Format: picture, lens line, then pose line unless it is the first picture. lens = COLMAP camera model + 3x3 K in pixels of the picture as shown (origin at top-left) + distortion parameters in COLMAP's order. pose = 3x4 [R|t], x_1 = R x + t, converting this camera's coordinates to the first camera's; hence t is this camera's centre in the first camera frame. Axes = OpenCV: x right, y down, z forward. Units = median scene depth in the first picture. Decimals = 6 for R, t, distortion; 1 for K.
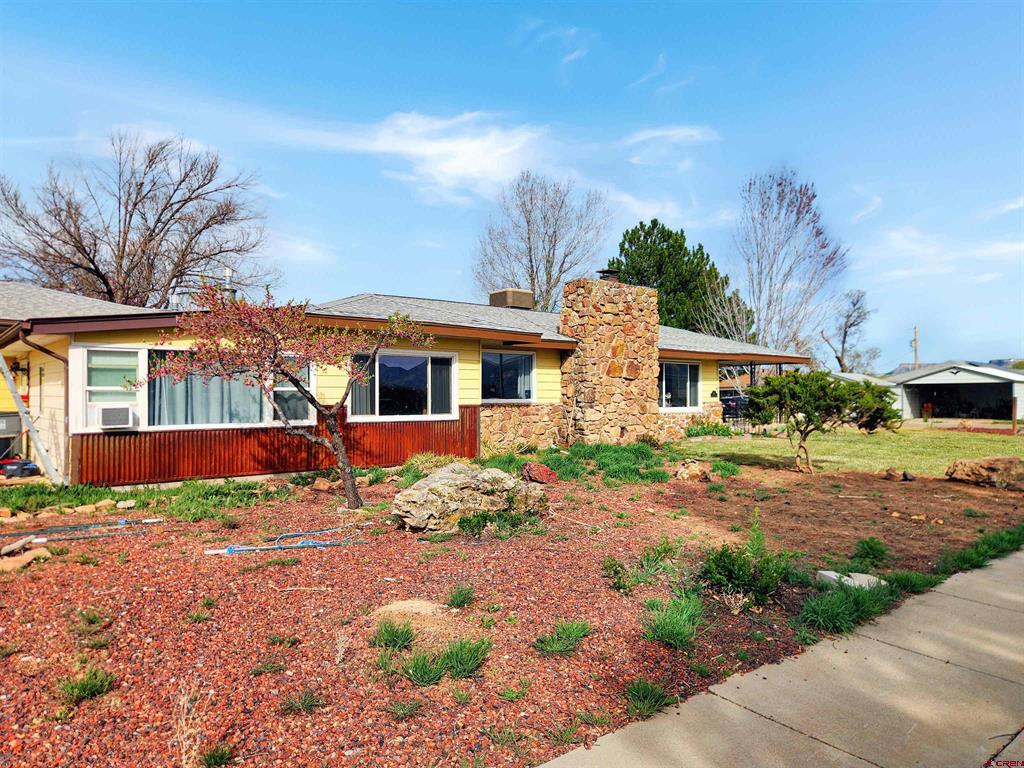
lens RADIAL K [[678.3, 0, 512.0], [0, 678.3, 384.0], [0, 0, 1]] dist [0.044095, -0.001128]
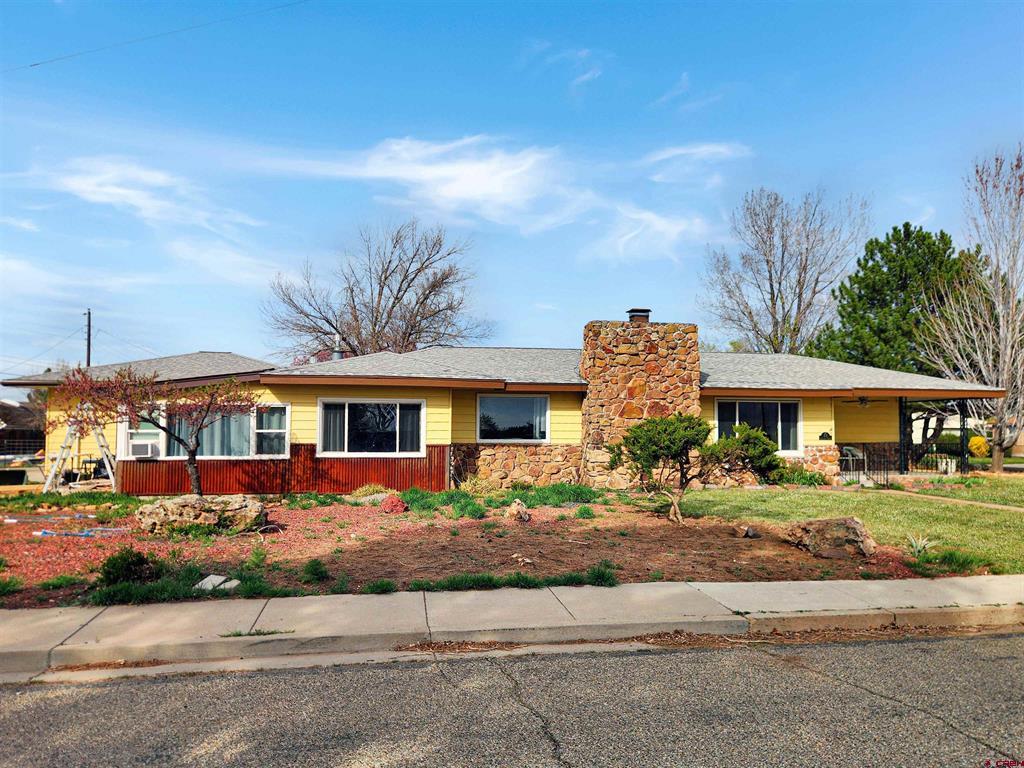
lens RADIAL K [[707.9, 0, 512.0], [0, 707.9, 384.0], [0, 0, 1]] dist [0.057886, -0.002150]
pose [[0.860450, -0.027458, -0.508794, 0.665963], [0.002515, 0.998764, -0.049646, -0.011744], [0.509528, 0.041438, 0.859456, 0.032544]]
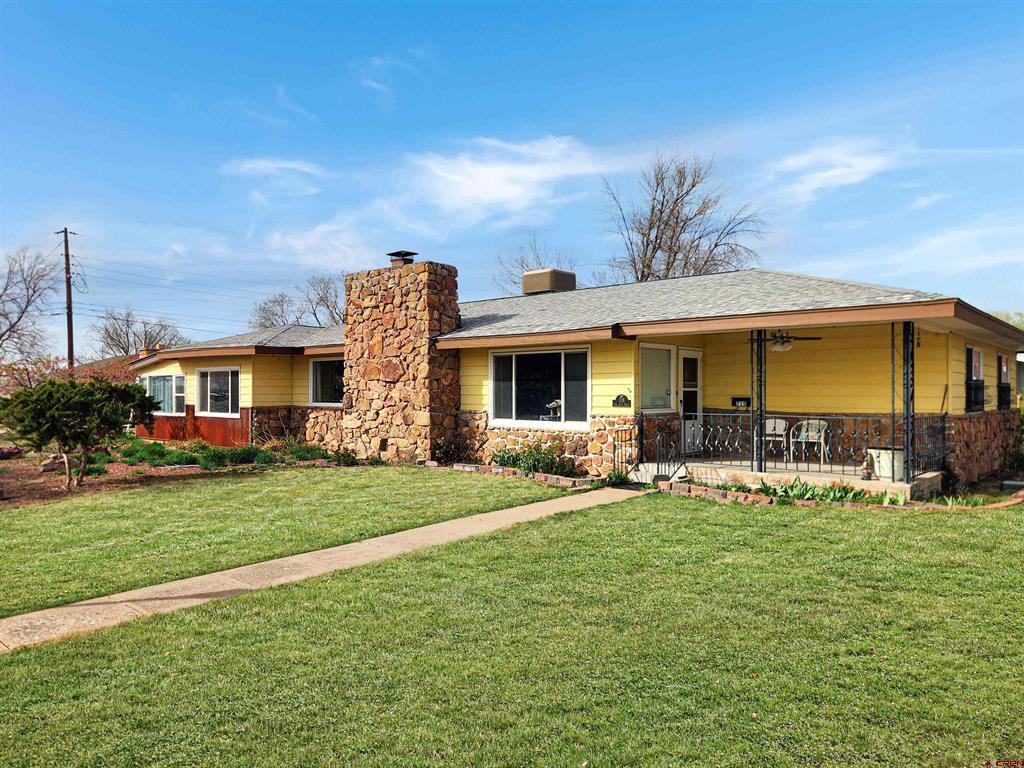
lens RADIAL K [[707.9, 0, 512.0], [0, 707.9, 384.0], [0, 0, 1]] dist [0.057886, -0.002150]
pose [[0.145758, -0.006678, -0.989298, 1.359530], [0.018331, 0.999824, -0.004048, 0.002272], [0.989150, -0.017545, 0.145855, 1.320743]]
